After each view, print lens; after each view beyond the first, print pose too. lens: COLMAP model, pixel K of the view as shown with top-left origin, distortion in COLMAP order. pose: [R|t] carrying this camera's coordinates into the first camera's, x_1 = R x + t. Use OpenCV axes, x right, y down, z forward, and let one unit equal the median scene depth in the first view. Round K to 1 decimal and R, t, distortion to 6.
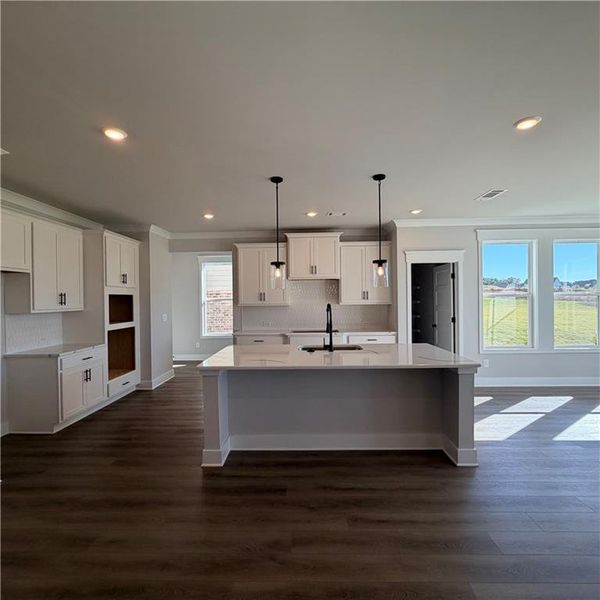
lens RADIAL K [[318.1, 0, 300.0], [0, 318.1, 300.0], [0, 0, 1]] dist [-0.001355, -0.000338]
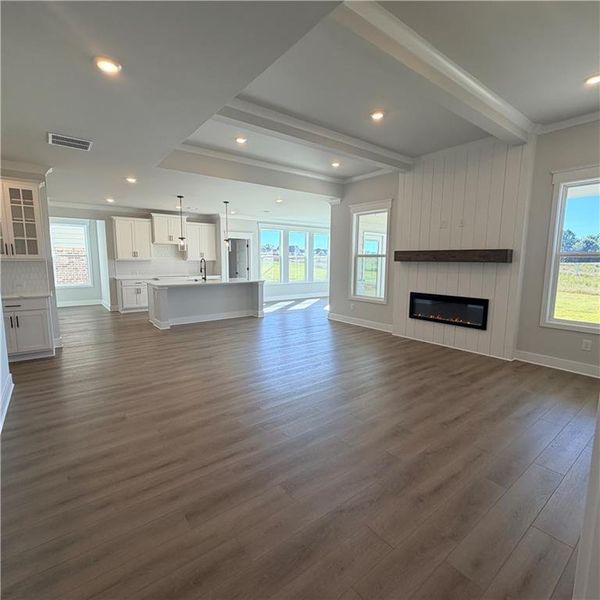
lens RADIAL K [[318.1, 0, 300.0], [0, 318.1, 300.0], [0, 0, 1]] dist [-0.001355, -0.000338]
pose [[0.772284, -0.064610, 0.631984, -0.500184], [-0.010572, 0.993370, 0.114475, 0.024742], [-0.635190, -0.095088, 0.766480, -0.693363]]
